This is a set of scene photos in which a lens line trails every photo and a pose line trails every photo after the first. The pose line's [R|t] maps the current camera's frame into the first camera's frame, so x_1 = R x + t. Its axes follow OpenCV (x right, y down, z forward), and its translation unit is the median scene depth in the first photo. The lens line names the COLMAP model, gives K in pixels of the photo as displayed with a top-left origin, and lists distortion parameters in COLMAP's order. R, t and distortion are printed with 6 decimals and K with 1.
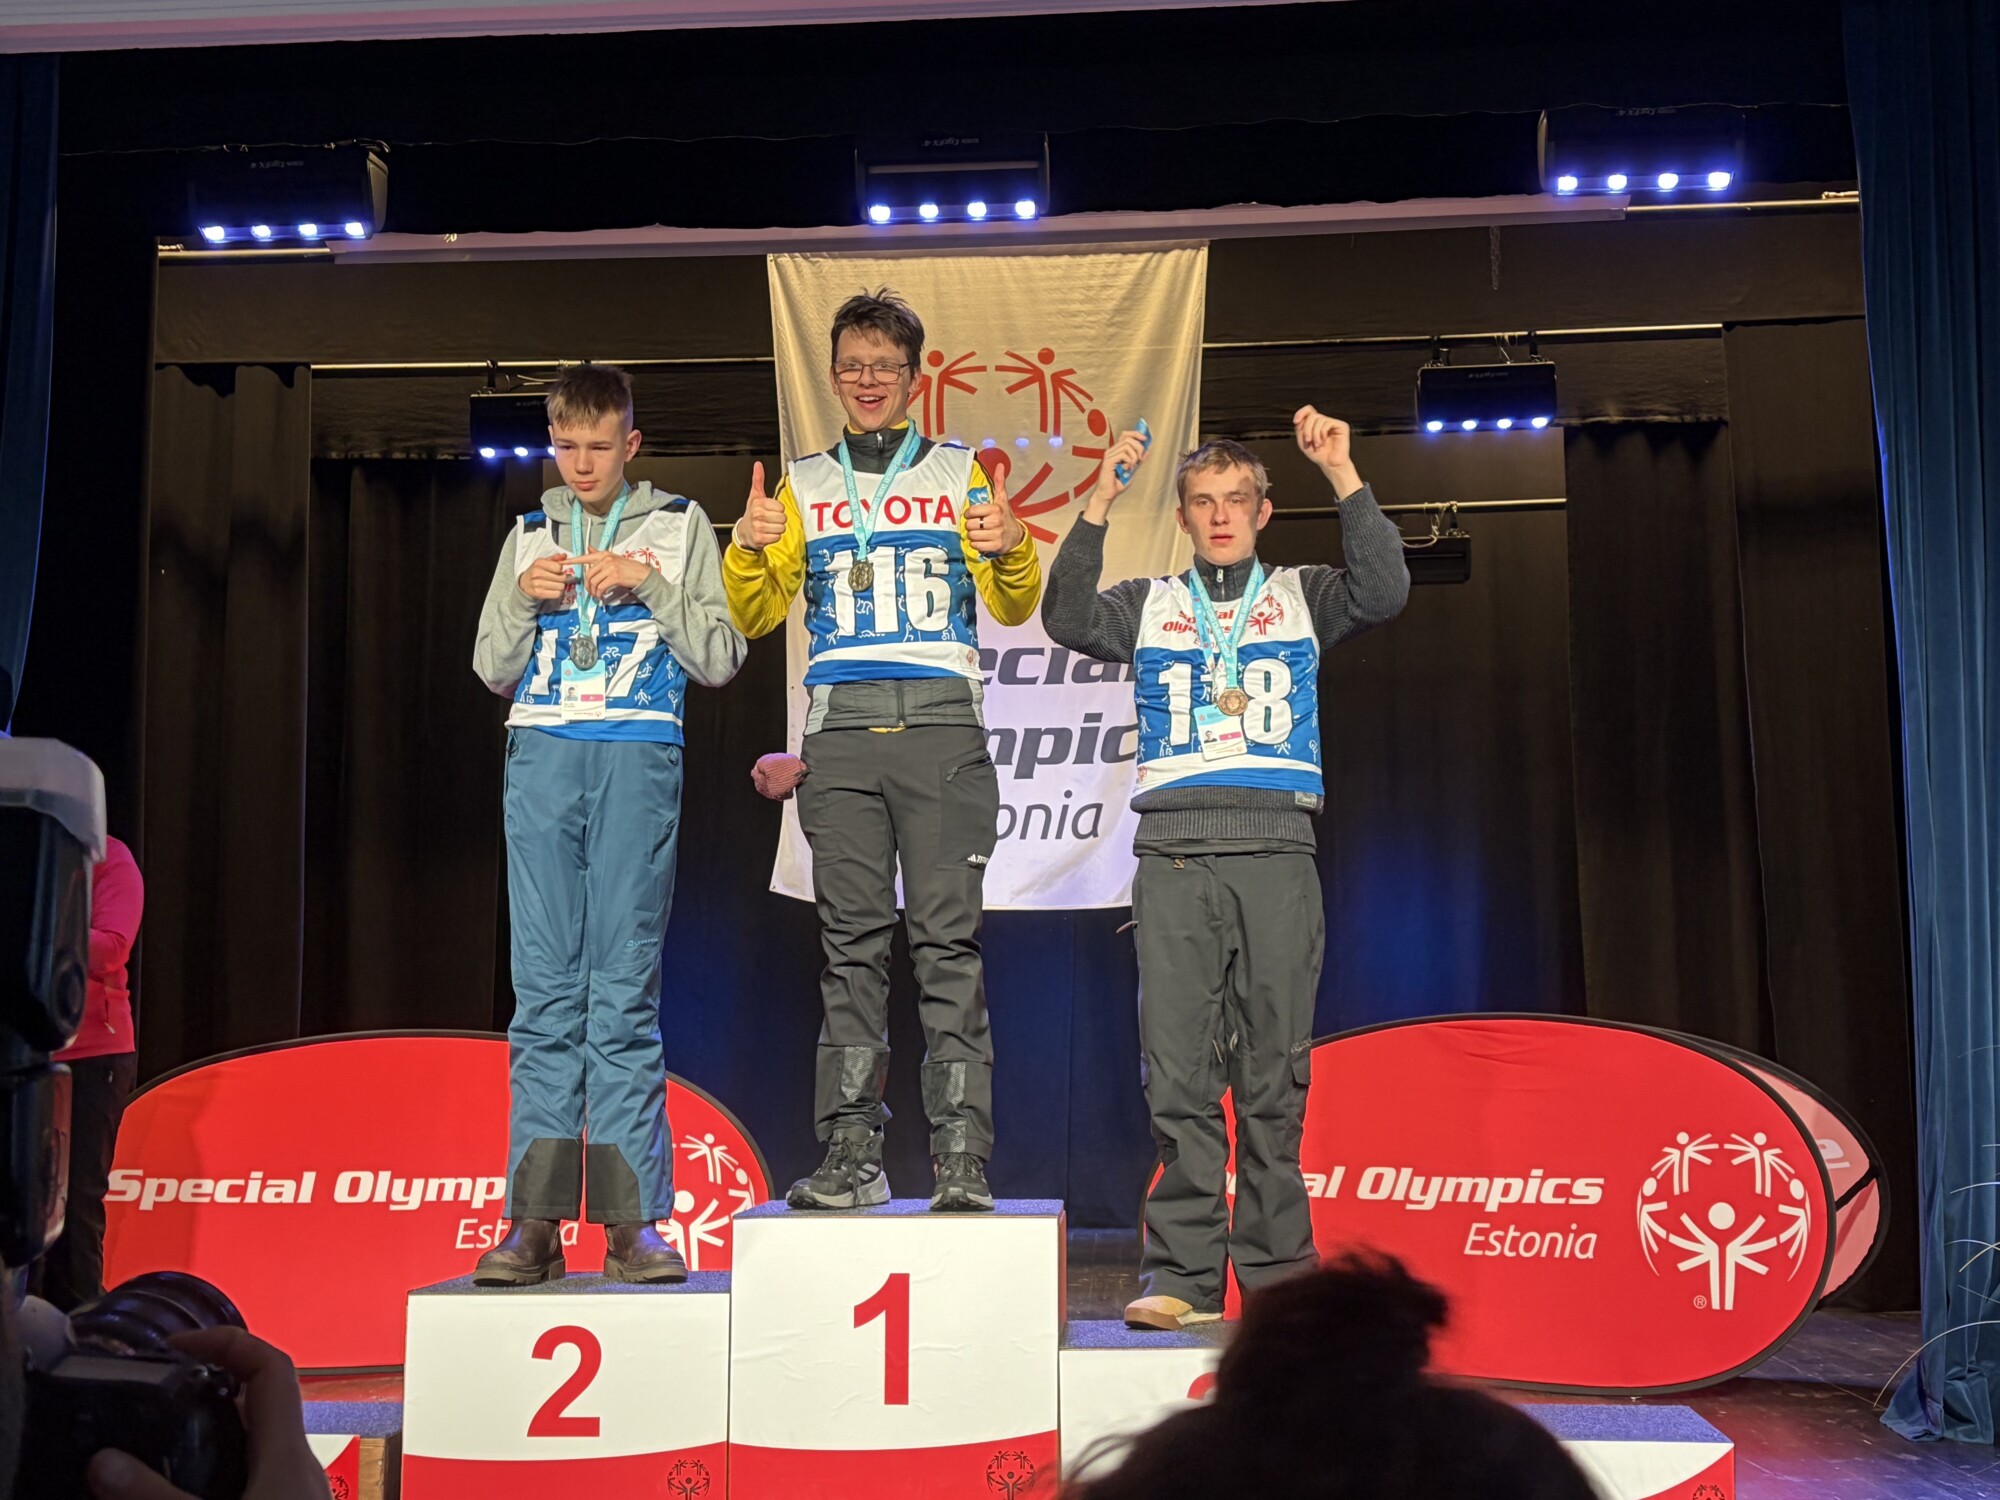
lens RADIAL K [[2473.9, 0, 1000.0], [0, 2473.9, 750.0], [0, 0, 1]] dist [0.232521, -0.804457]
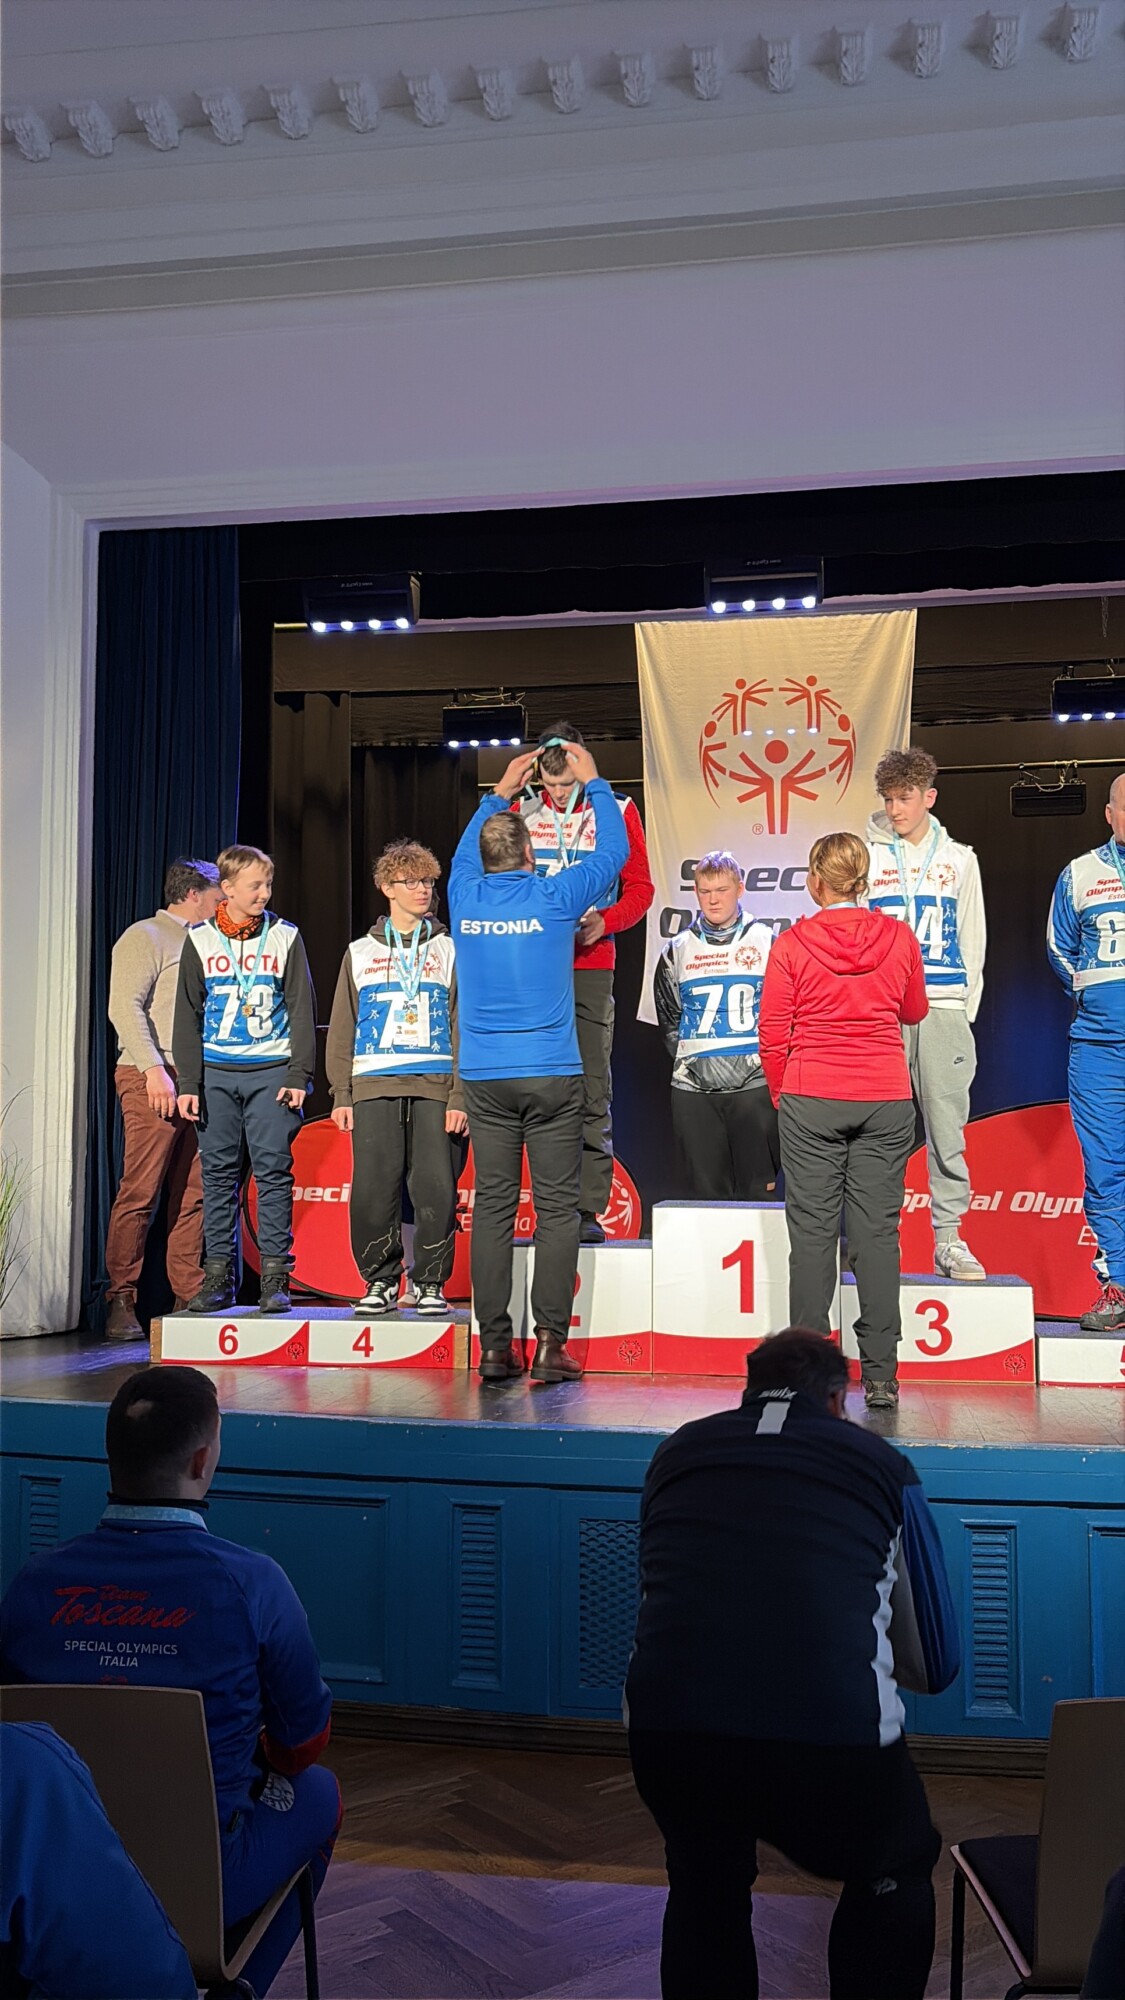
lens RADIAL K [[1745.7, 0, 570.8], [0, 1745.7, 1002.7], [0, 0, 1]] dist [0.211590, -0.703852]
pose [[0.995556, 0.001847, -0.094151, -0.033811], [0.002915, 0.998724, 0.050419, -0.014028], [0.094124, -0.050470, 0.994280, -0.162323]]
